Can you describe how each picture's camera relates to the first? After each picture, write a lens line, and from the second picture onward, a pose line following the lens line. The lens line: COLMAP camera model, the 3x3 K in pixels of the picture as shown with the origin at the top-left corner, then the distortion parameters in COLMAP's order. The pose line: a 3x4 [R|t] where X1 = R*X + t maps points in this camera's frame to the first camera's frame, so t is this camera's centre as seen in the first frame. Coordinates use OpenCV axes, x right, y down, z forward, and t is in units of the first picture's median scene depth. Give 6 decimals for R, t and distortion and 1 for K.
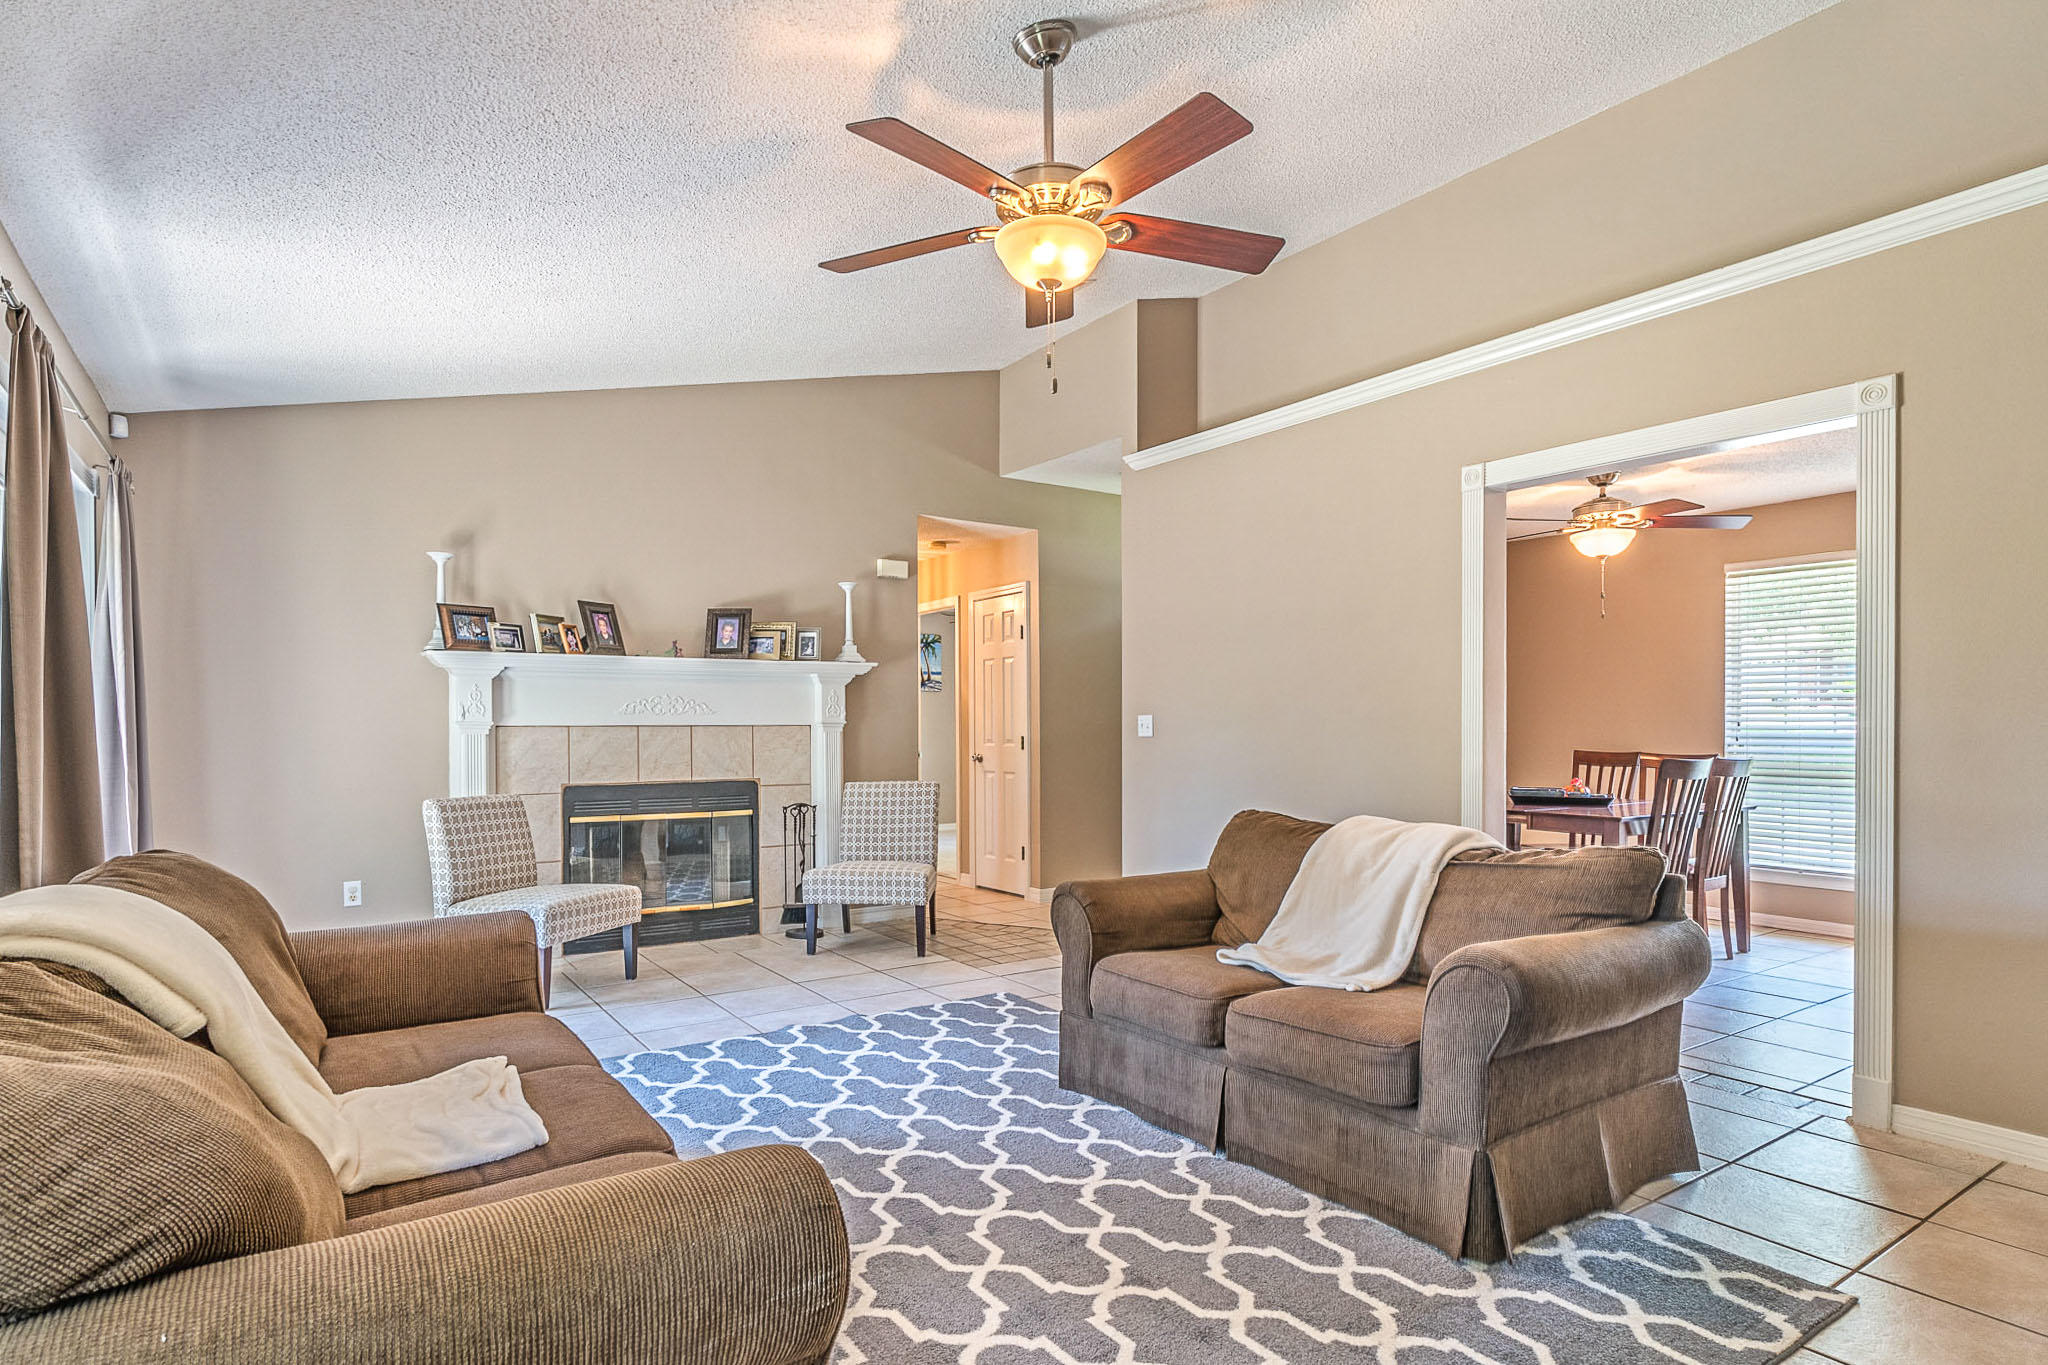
lens RADIAL K [[1089.0, 0, 1025.0], [0, 1089.0, 701.9], [0, 0, 1]] dist [-0.001696, -0.002041]
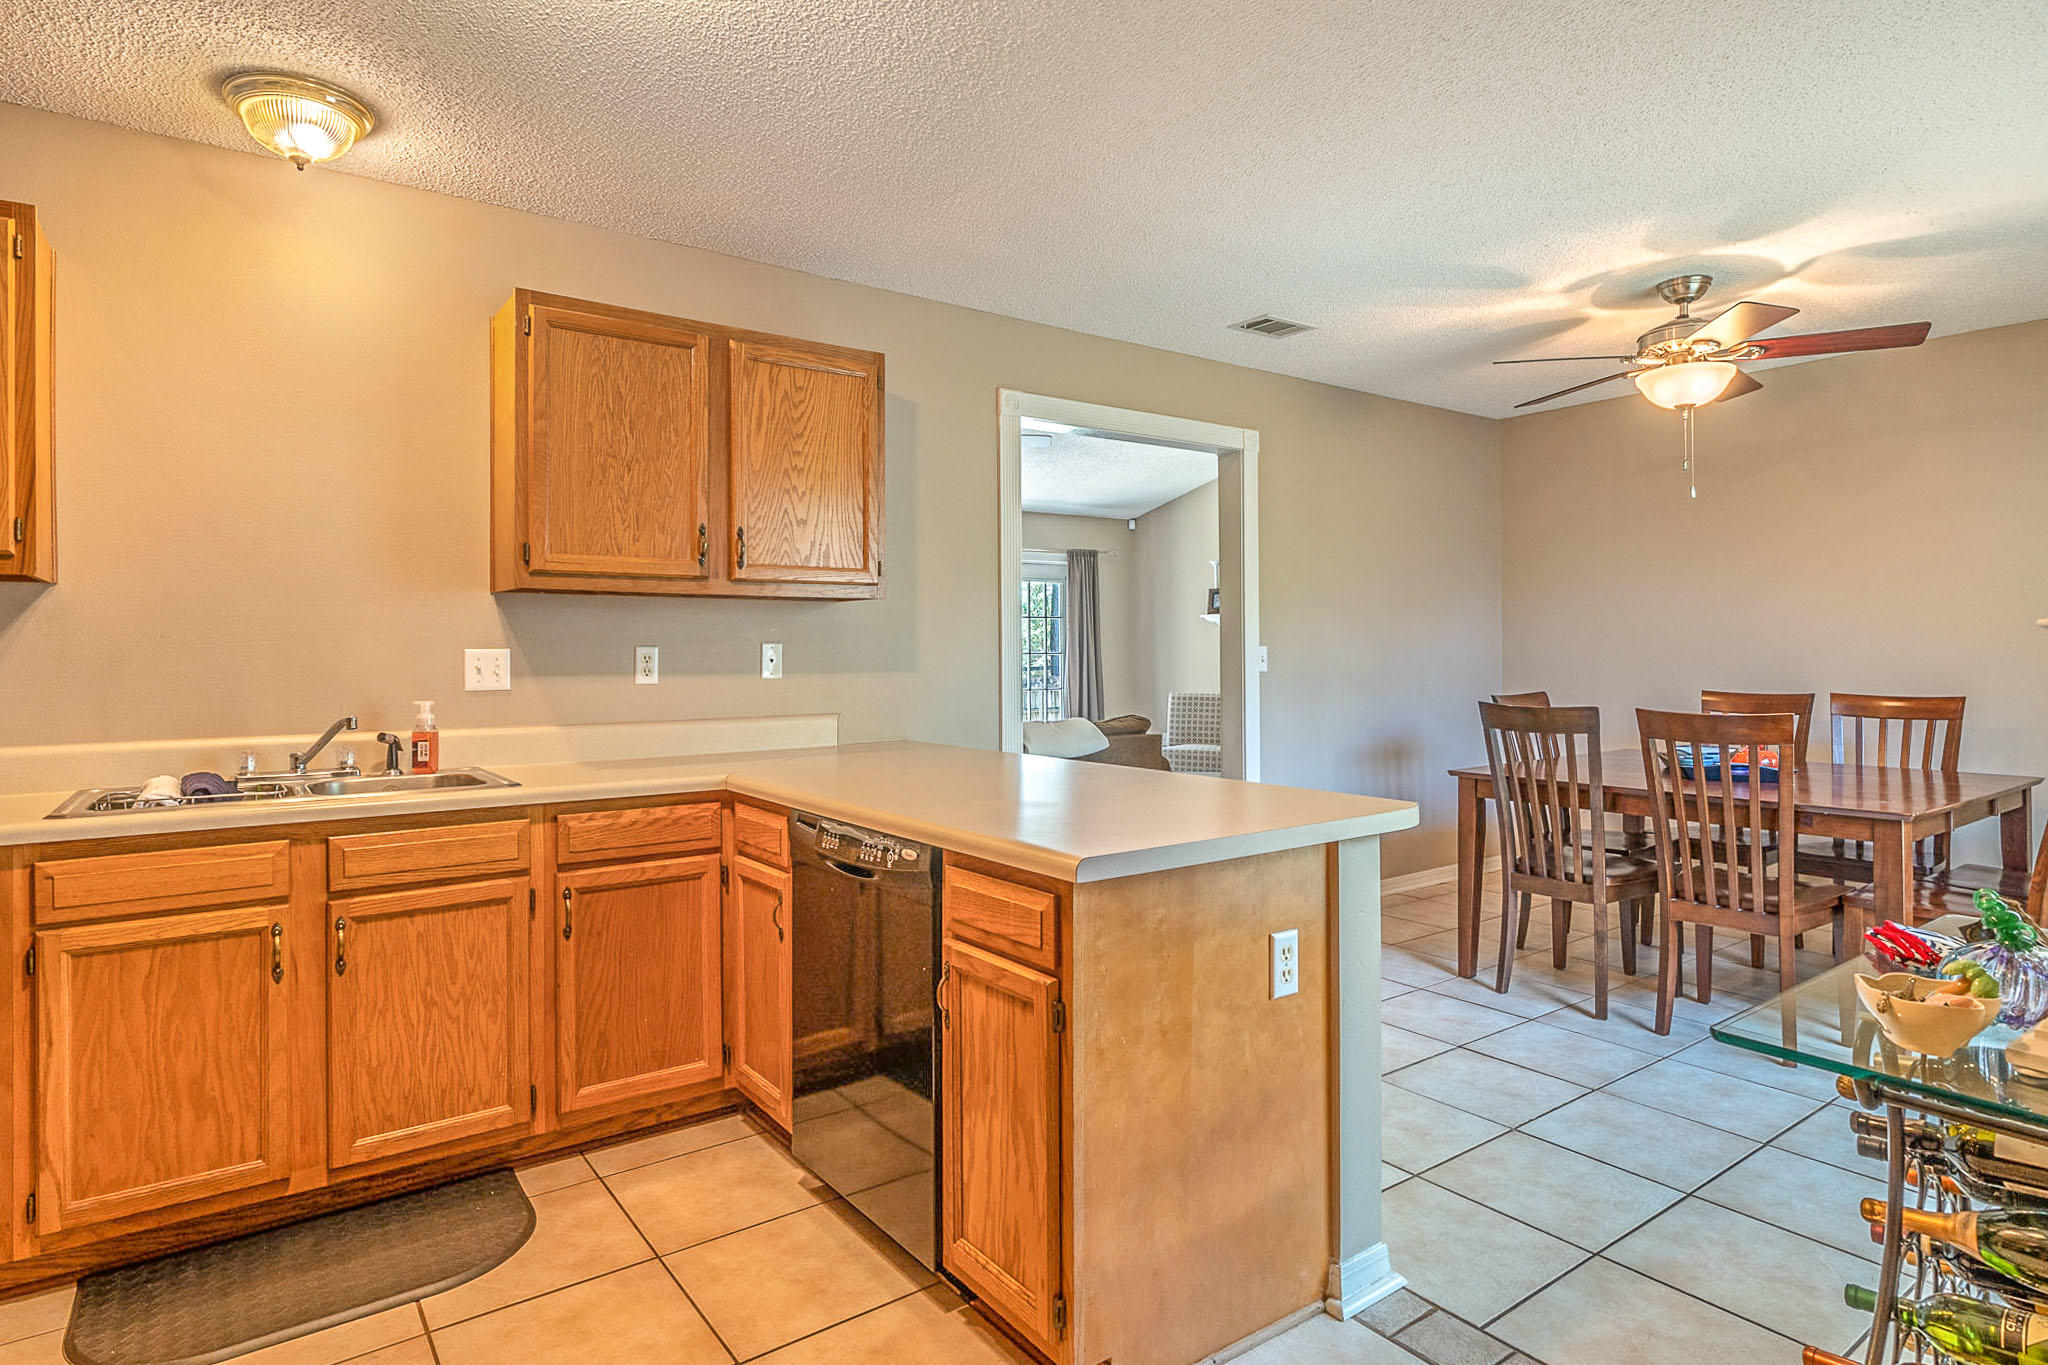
lens RADIAL K [[1085.4, 0, 1007.5], [0, 1085.4, 647.0], [0, 0, 1]] dist [-0.003892, -0.001998]
pose [[0.024797, -0.000429, -0.999692, 1.226299], [0.024388, 0.999703, 0.000175, -0.002103], [0.999395, -0.024385, 0.024800, 0.570508]]
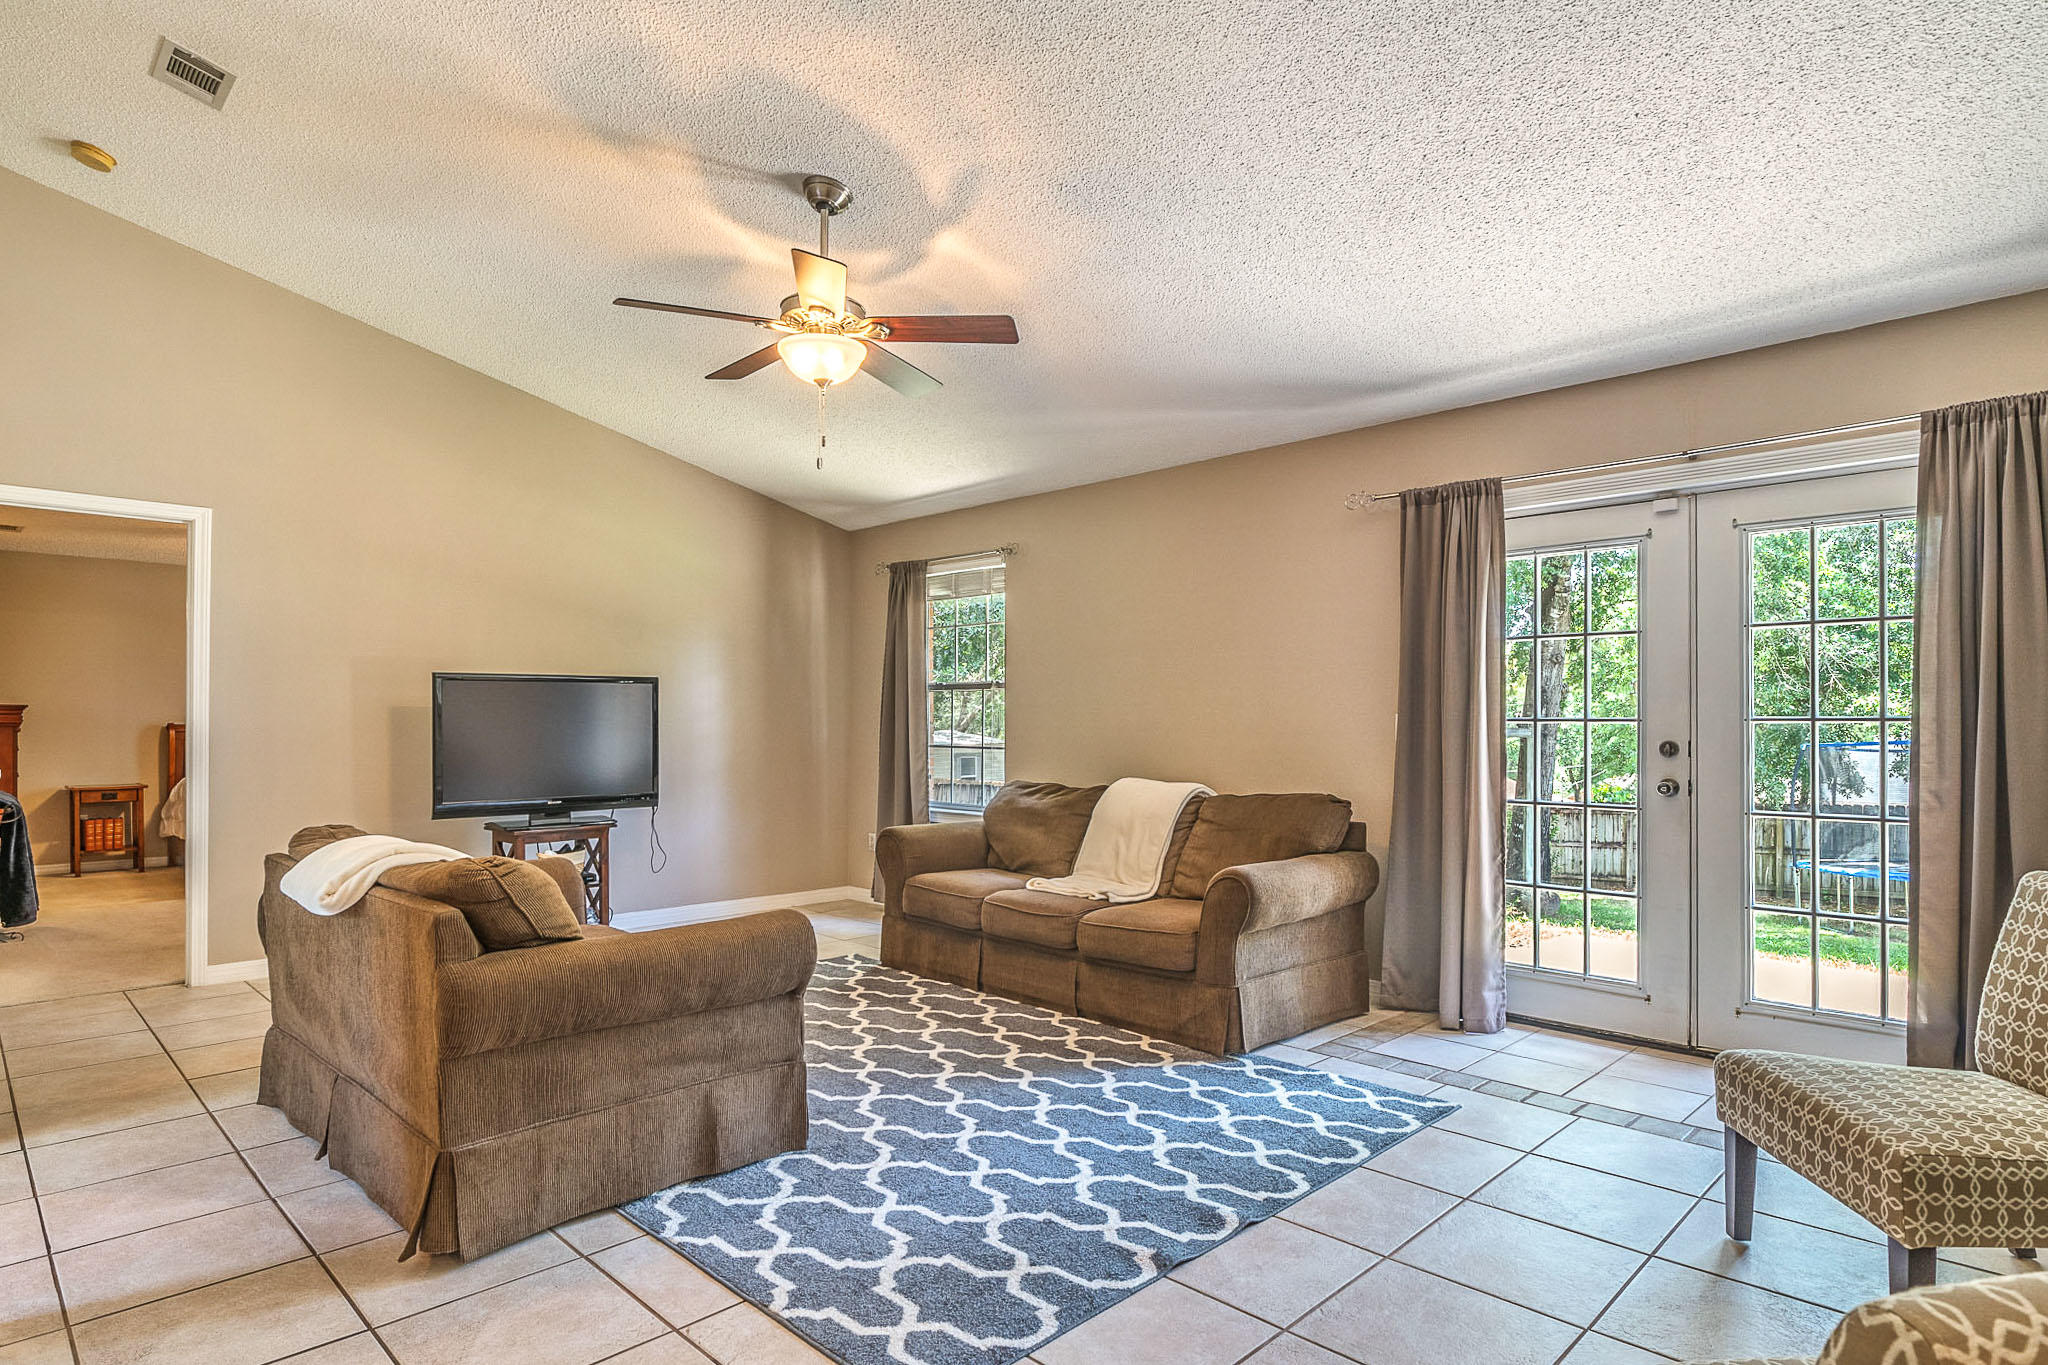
lens RADIAL K [[1089.7, 0, 1030.7], [0, 1089.7, 717.3], [0, 0, 1]] dist [-0.000415, -0.000972]
pose [[-0.981919, 0.000639, -0.189303, 0.014815], [0.005835, 0.999621, -0.026889, 0.022829], [0.189214, -0.027507, -0.981551, 1.217644]]
